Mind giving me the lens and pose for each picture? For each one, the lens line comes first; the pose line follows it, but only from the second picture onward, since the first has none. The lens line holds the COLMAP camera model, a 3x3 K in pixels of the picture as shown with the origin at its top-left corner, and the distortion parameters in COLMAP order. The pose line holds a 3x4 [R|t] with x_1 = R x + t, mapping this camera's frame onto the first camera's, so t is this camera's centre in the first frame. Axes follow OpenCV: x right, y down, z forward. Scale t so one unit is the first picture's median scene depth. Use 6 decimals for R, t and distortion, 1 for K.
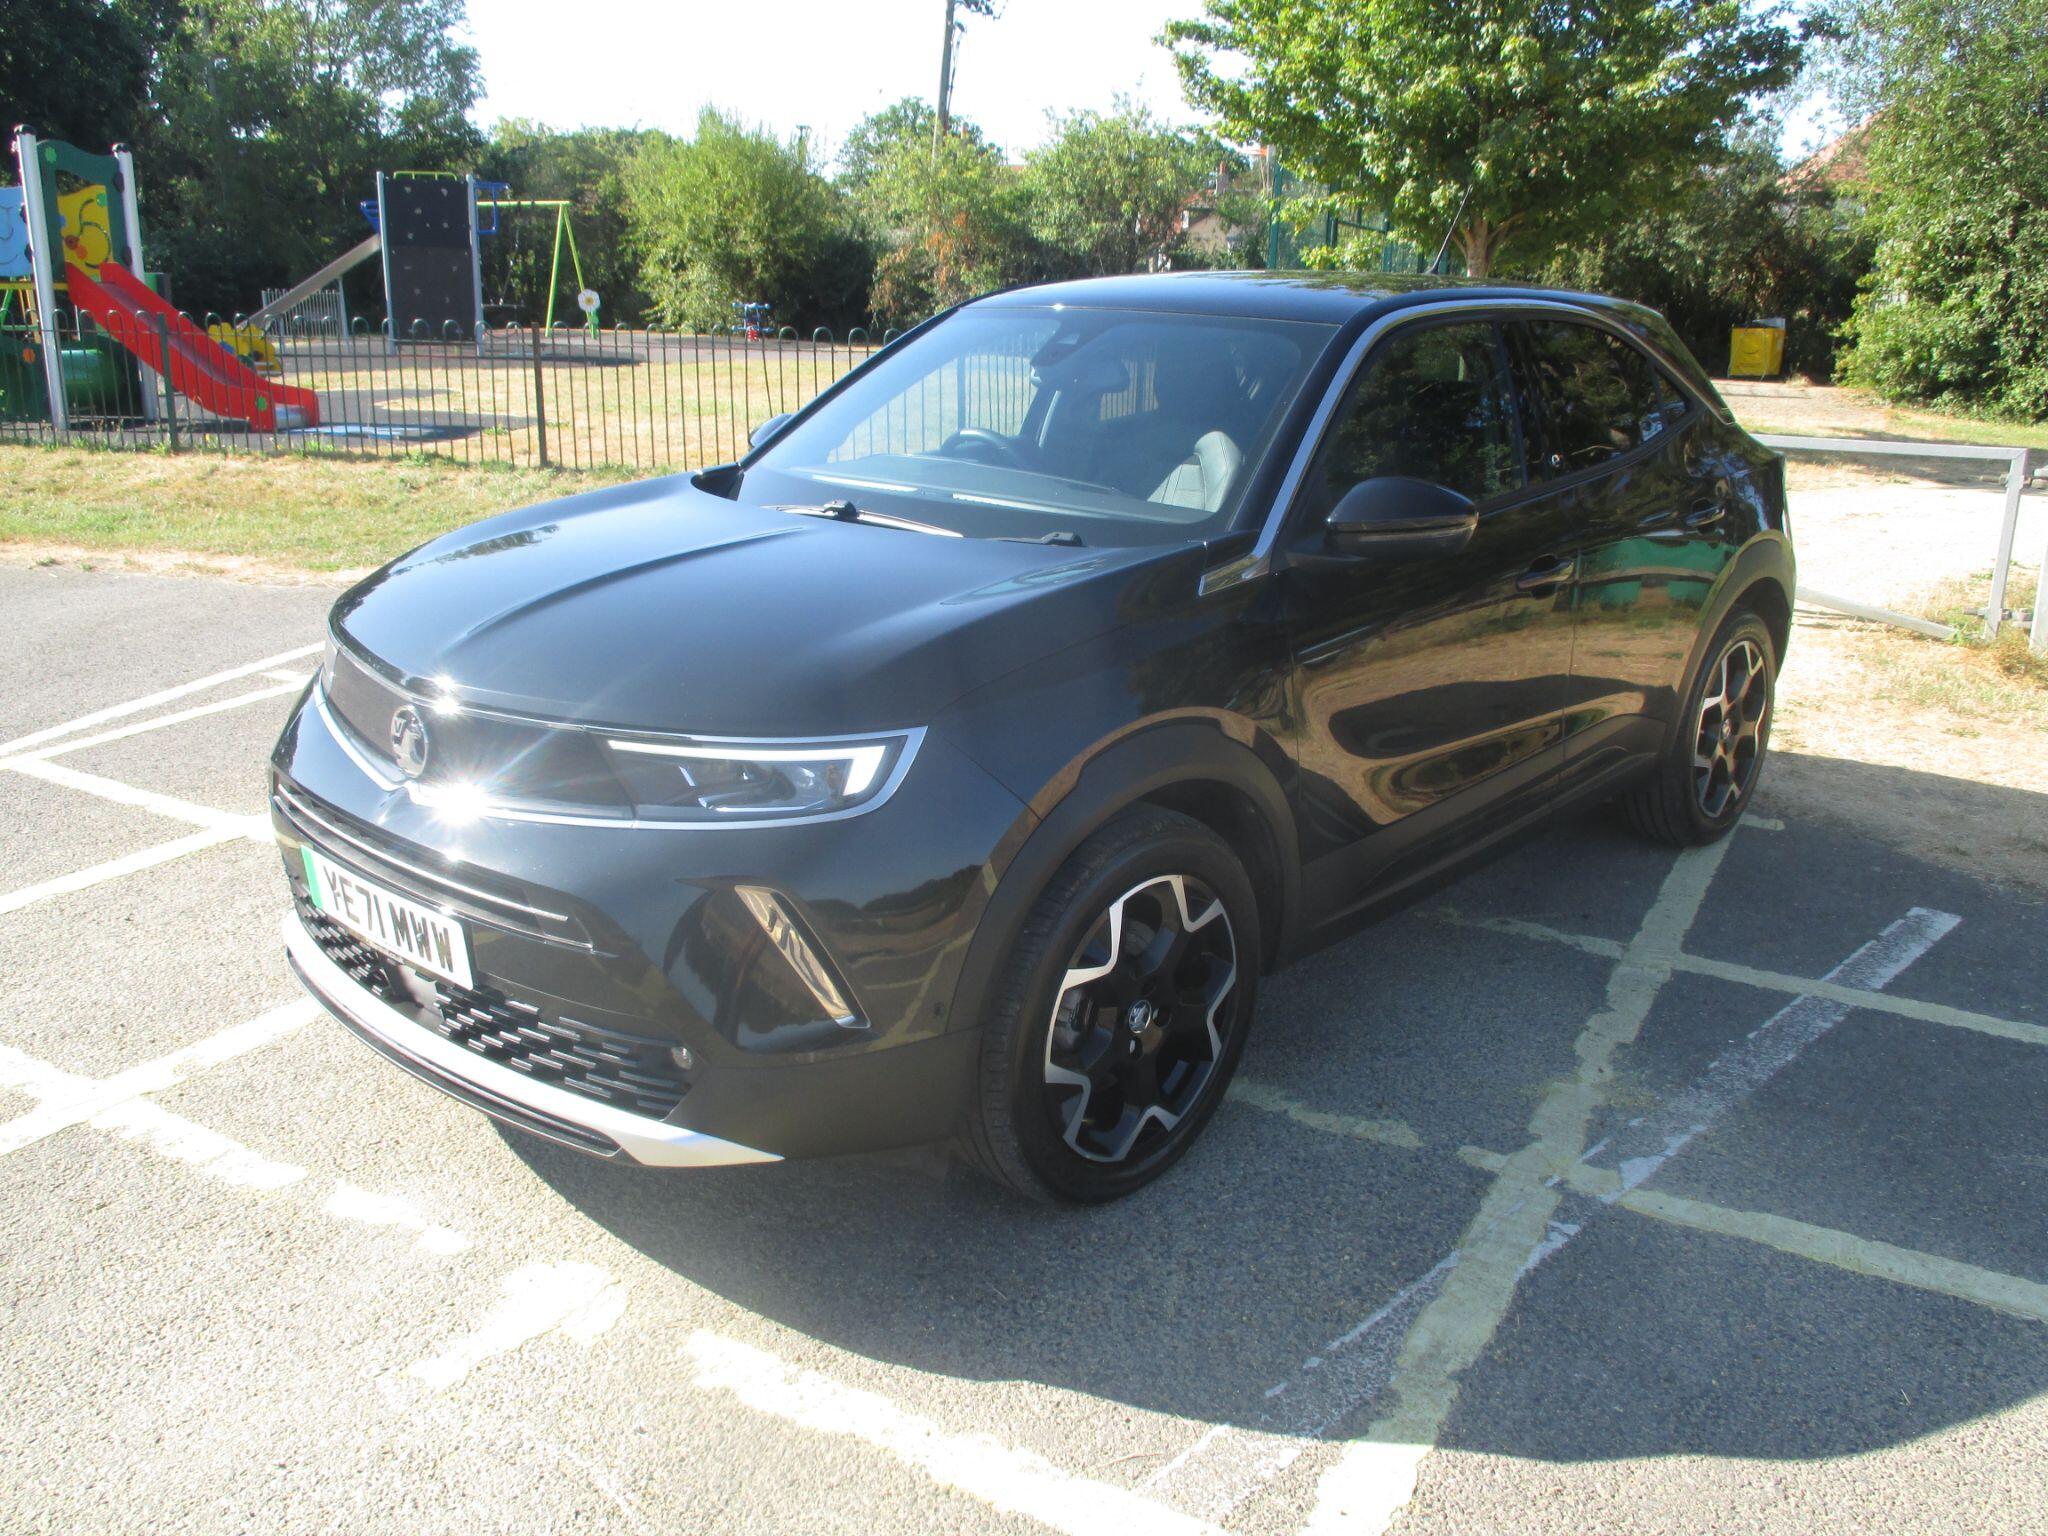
lens RADIAL K [[1724.8, 0, 1017.3], [0, 1724.8, 791.3], [0, 0, 1]] dist [-0.021815, -0.012518]
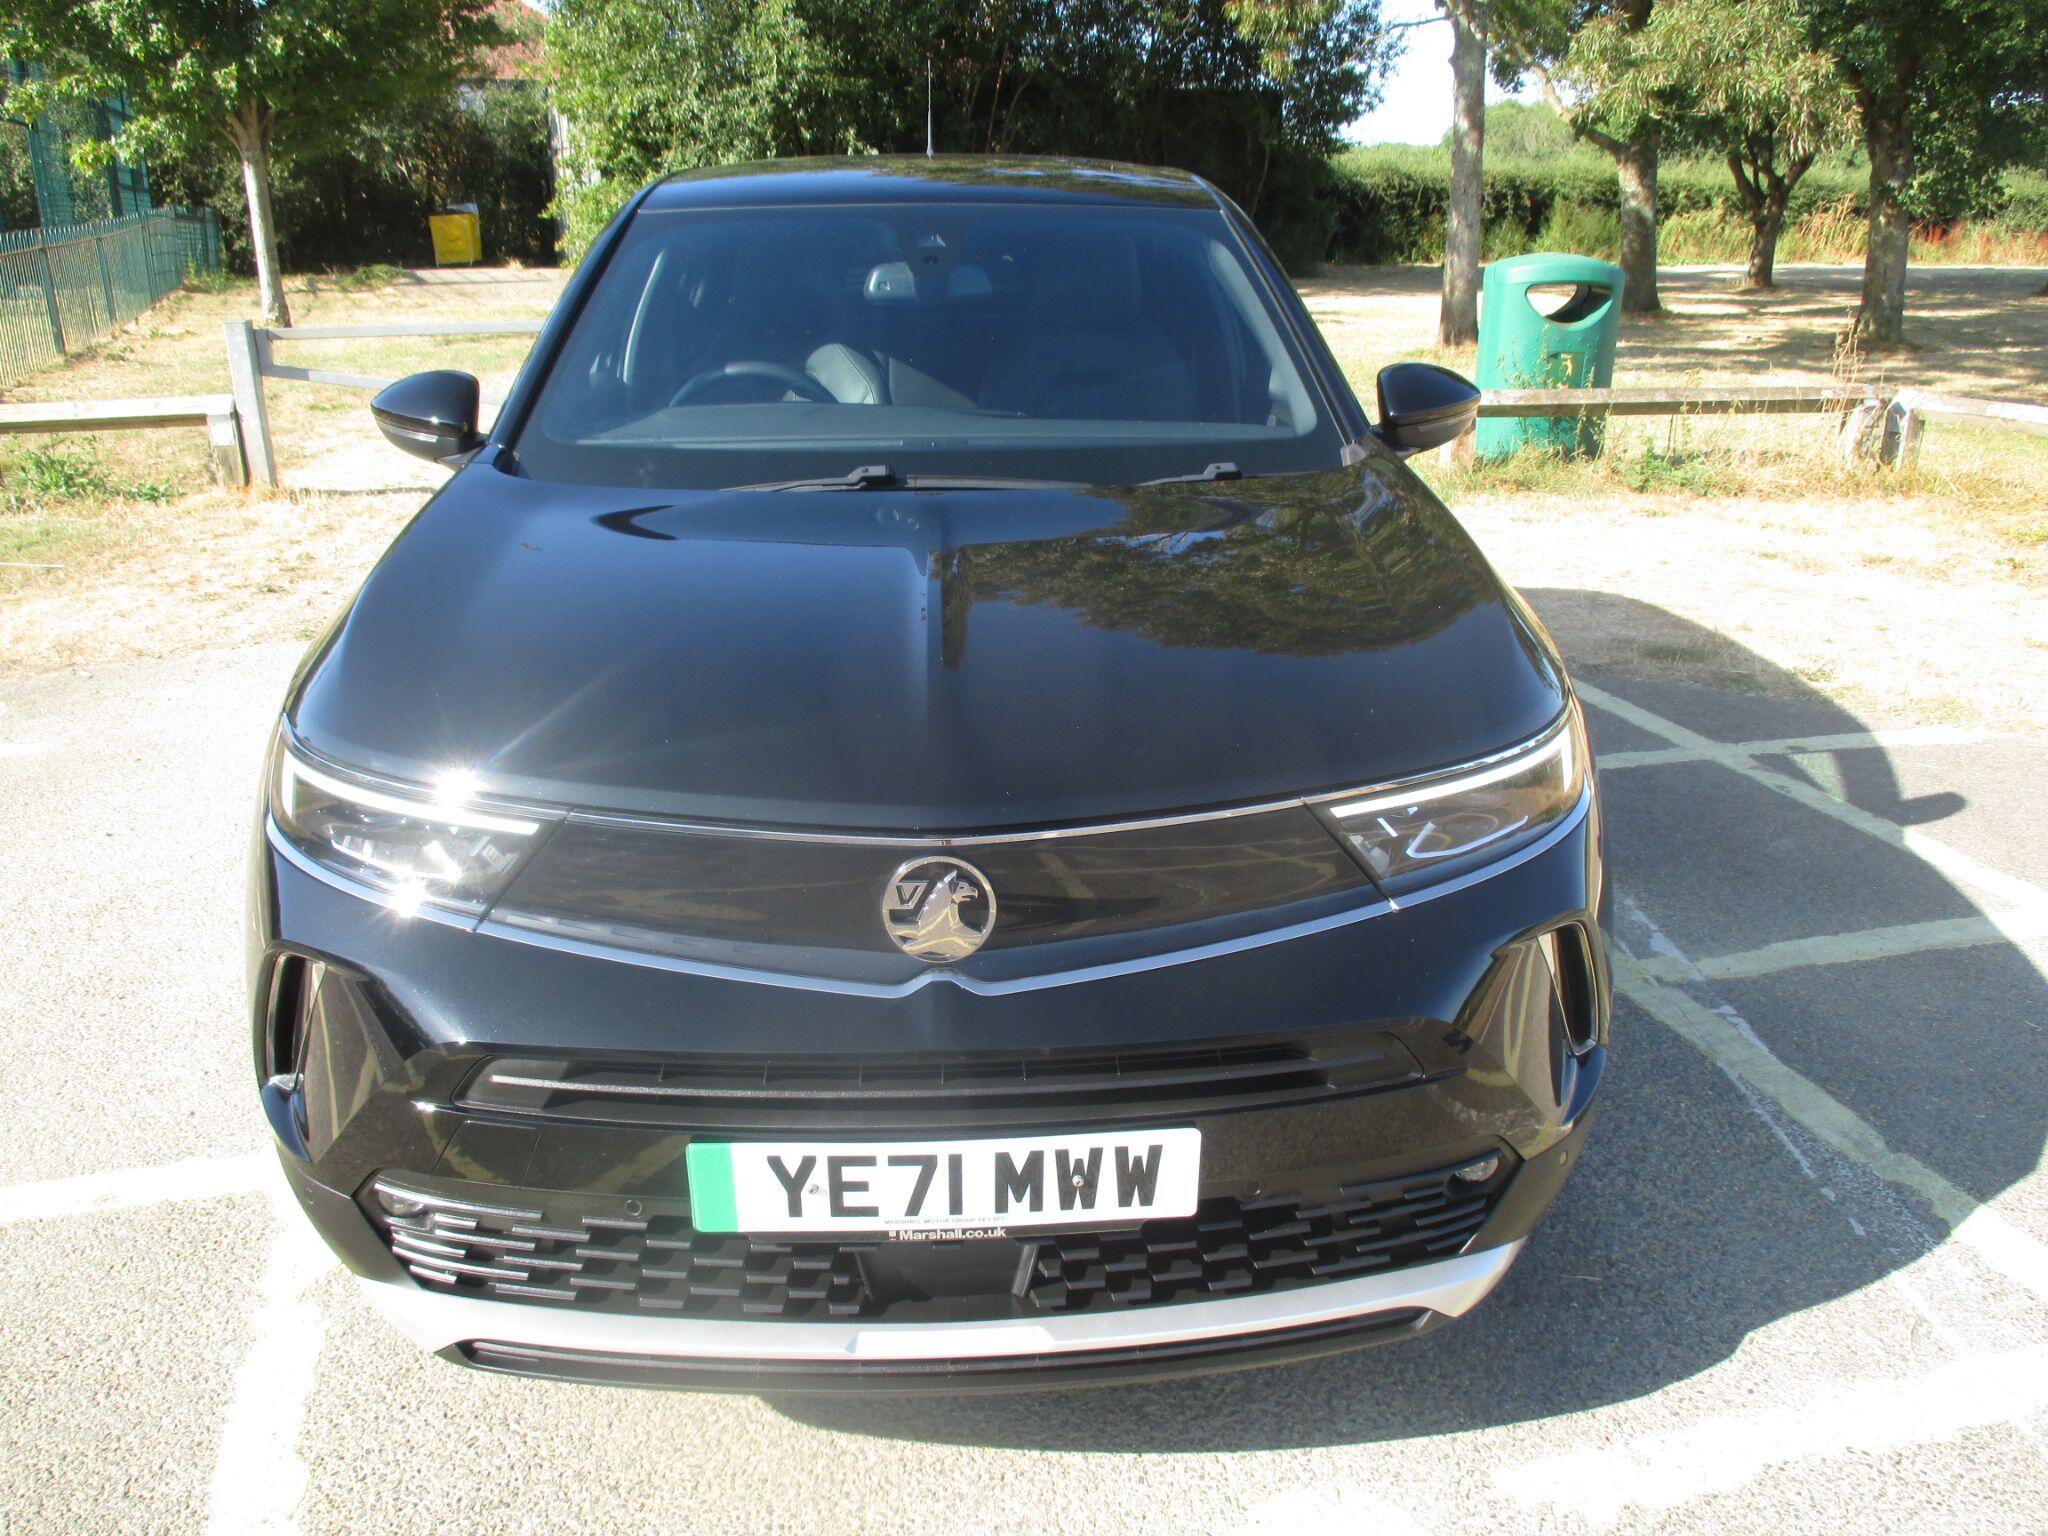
lens RADIAL K [[1724.8, 0, 1026.5], [0, 1724.8, 786.9], [0, 0, 1]] dist [-0.021815, -0.012518]
pose [[0.696649, -0.260640, 0.668391, -0.487802], [0.222544, 0.964222, 0.144047, -0.103356], [-0.682022, 0.048396, 0.729729, 0.330967]]
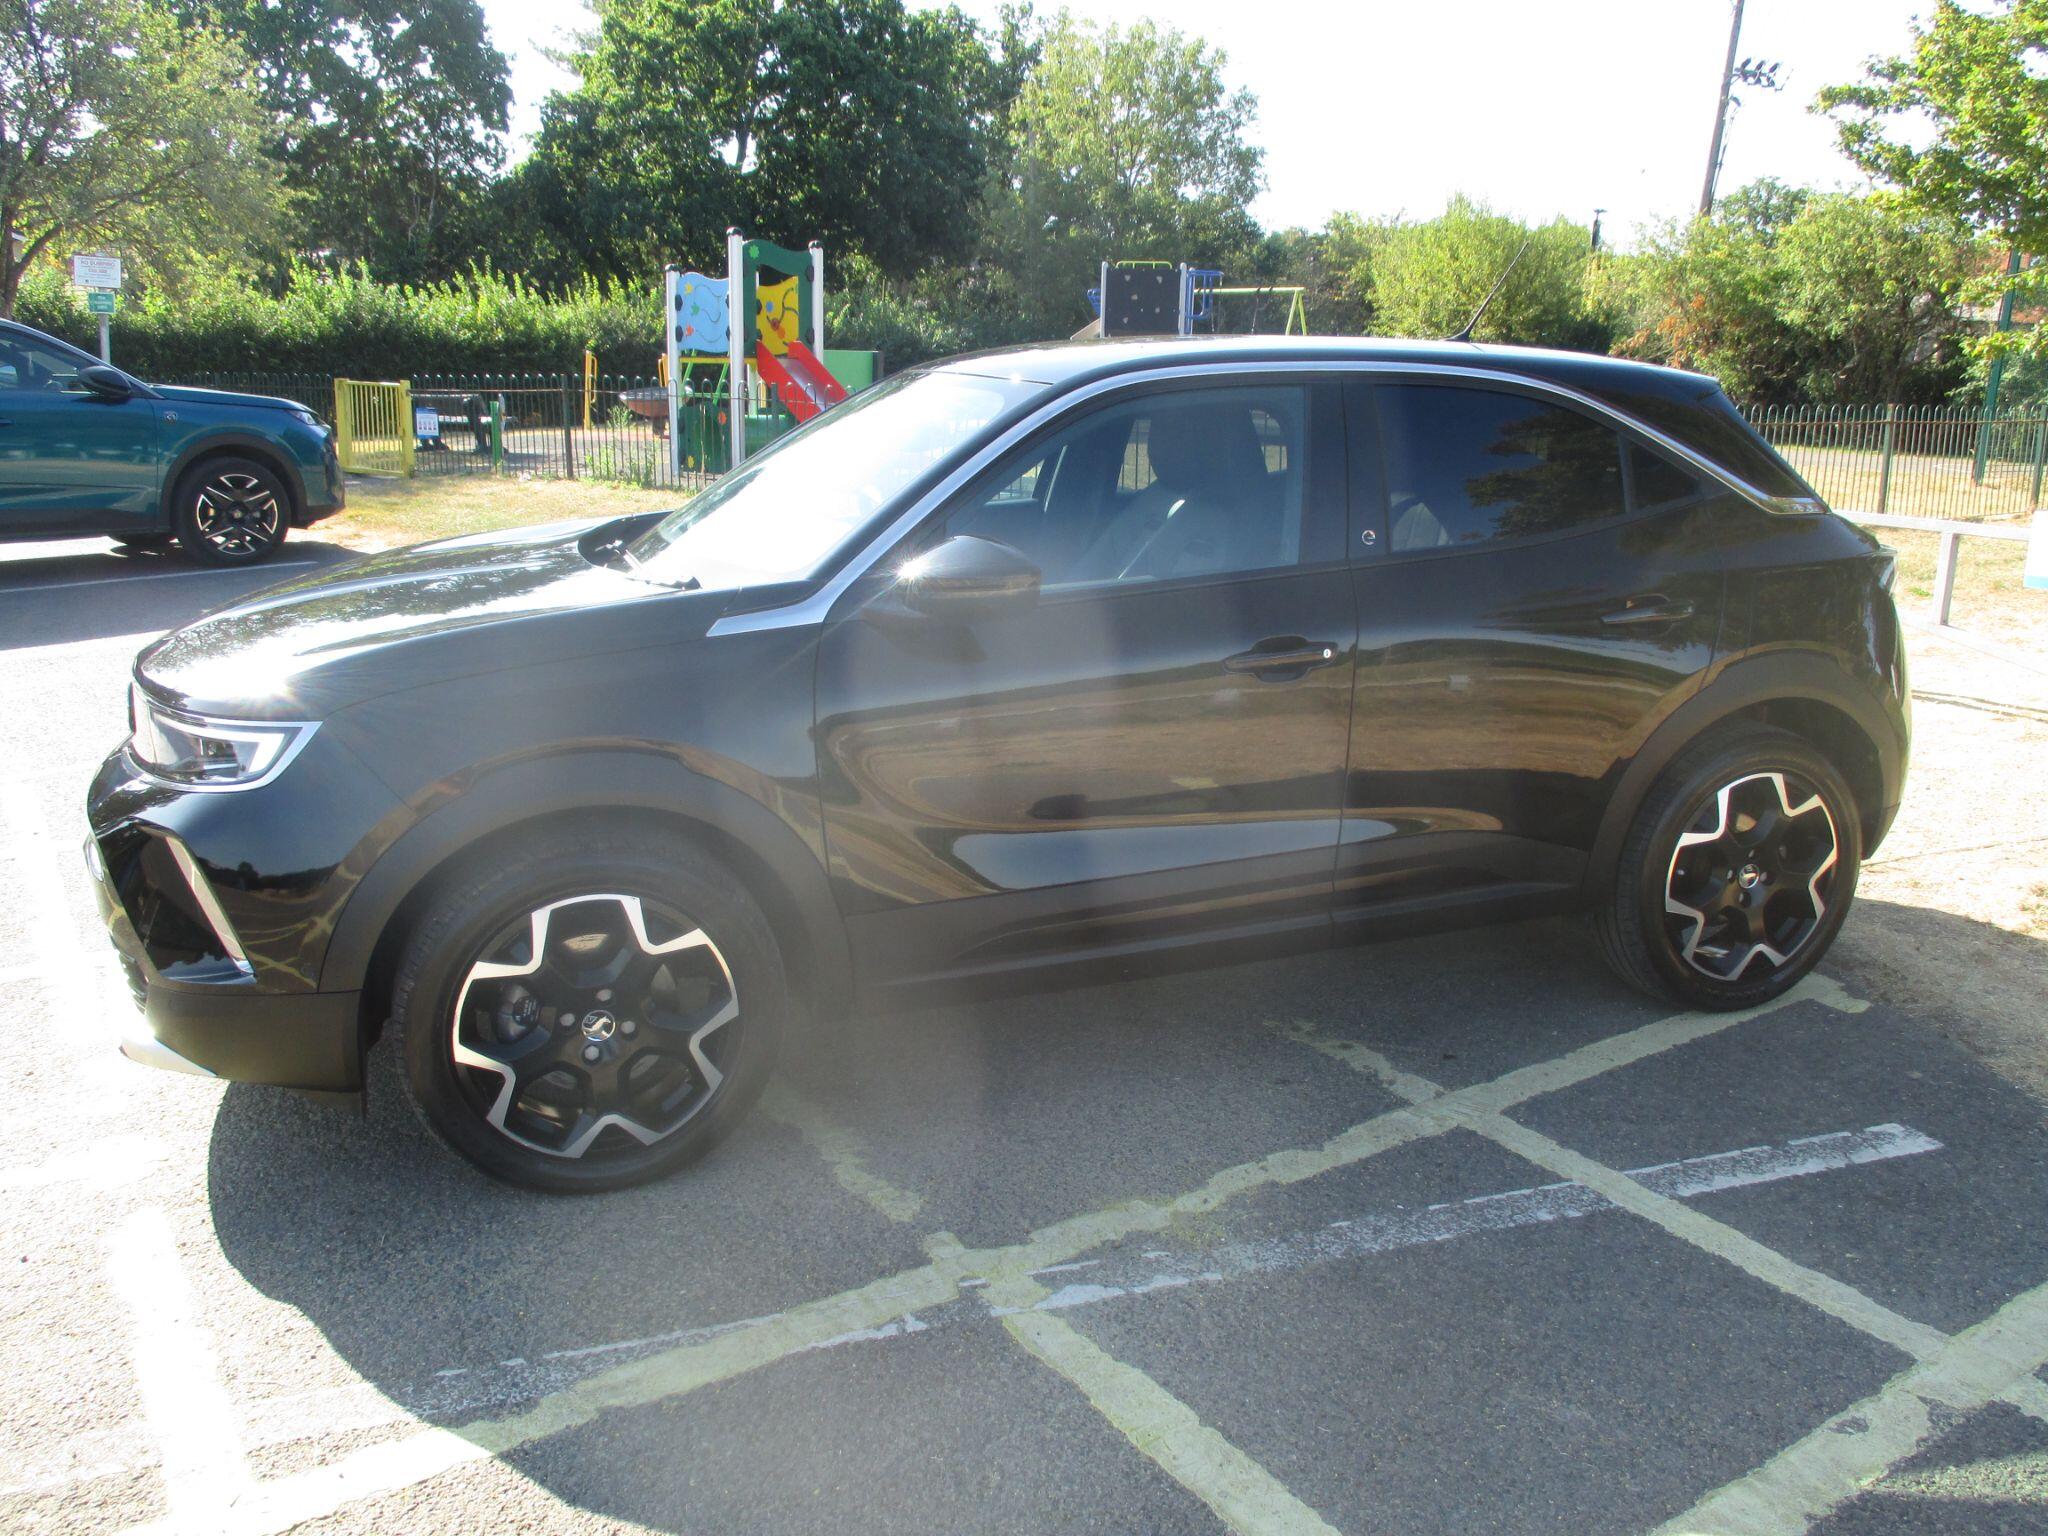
lens RADIAL K [[1724.8, 0, 1033.8], [0, 1724.8, 781.4], [0, 0, 1]] dist [-0.021815, -0.012518]
pose [[0.891409, 0.108483, -0.440025, 0.521238], [-0.131247, 0.991116, -0.021534, -0.020819], [0.433779, 0.076948, 0.897727, 0.105330]]
